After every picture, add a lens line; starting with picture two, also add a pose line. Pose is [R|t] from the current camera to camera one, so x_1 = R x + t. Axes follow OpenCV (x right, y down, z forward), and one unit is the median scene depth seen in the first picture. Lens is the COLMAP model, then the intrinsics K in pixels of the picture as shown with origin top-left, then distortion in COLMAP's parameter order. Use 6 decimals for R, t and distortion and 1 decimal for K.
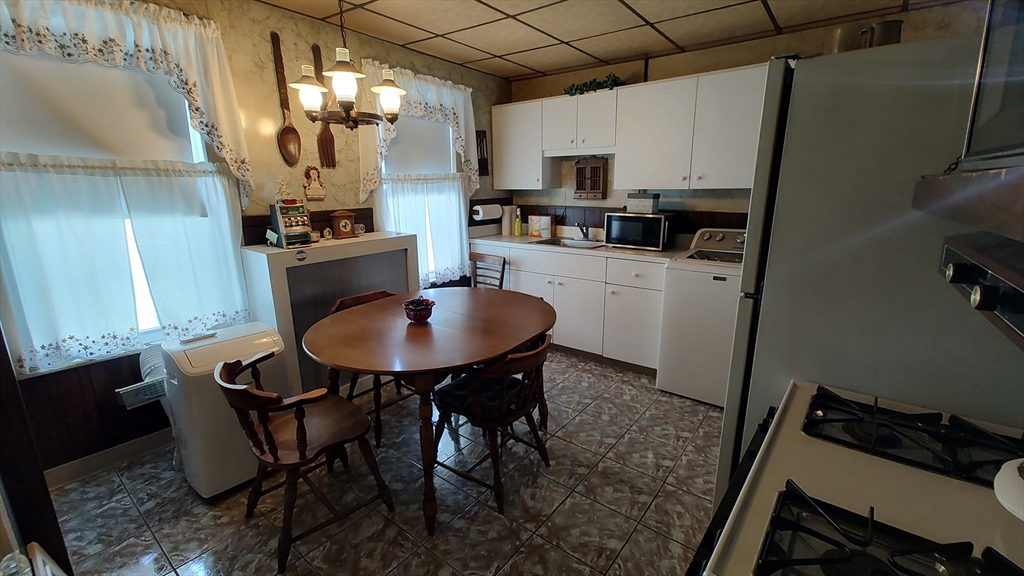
lens RADIAL K [[423.8, 0, 514.7], [0, 423.8, 291.4], [0, 0, 1]] dist [-0.001291, 0.003258]
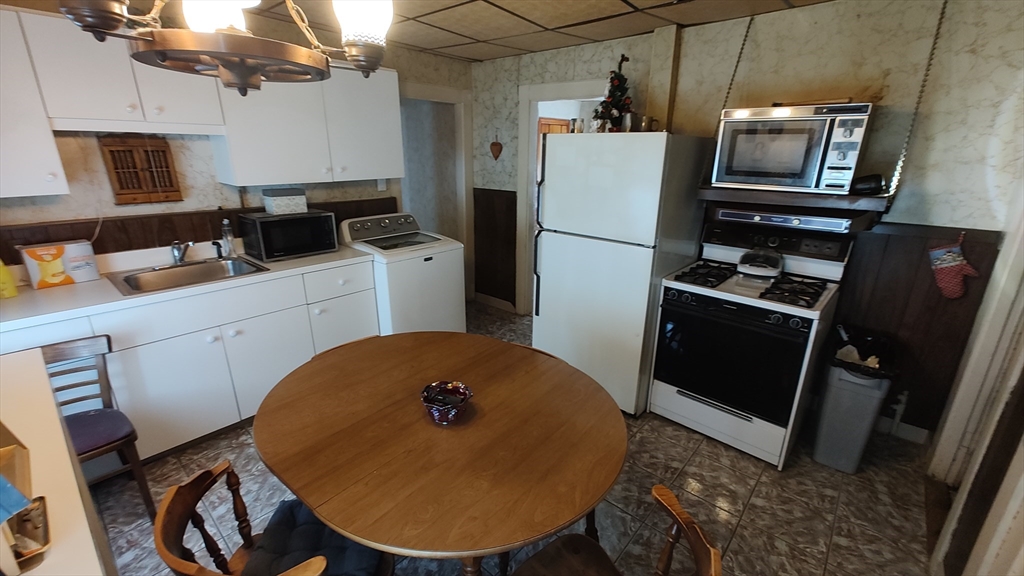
lens RADIAL K [[423.8, 0, 513.5], [0, 423.8, 287.8], [0, 0, 1]] dist [-0.001291, 0.003258]
pose [[0.084351, -0.298538, 0.950663, -0.447402], [0.232850, 0.933553, 0.272505, -0.156859], [-0.968848, 0.198376, 0.148261, 0.440968]]
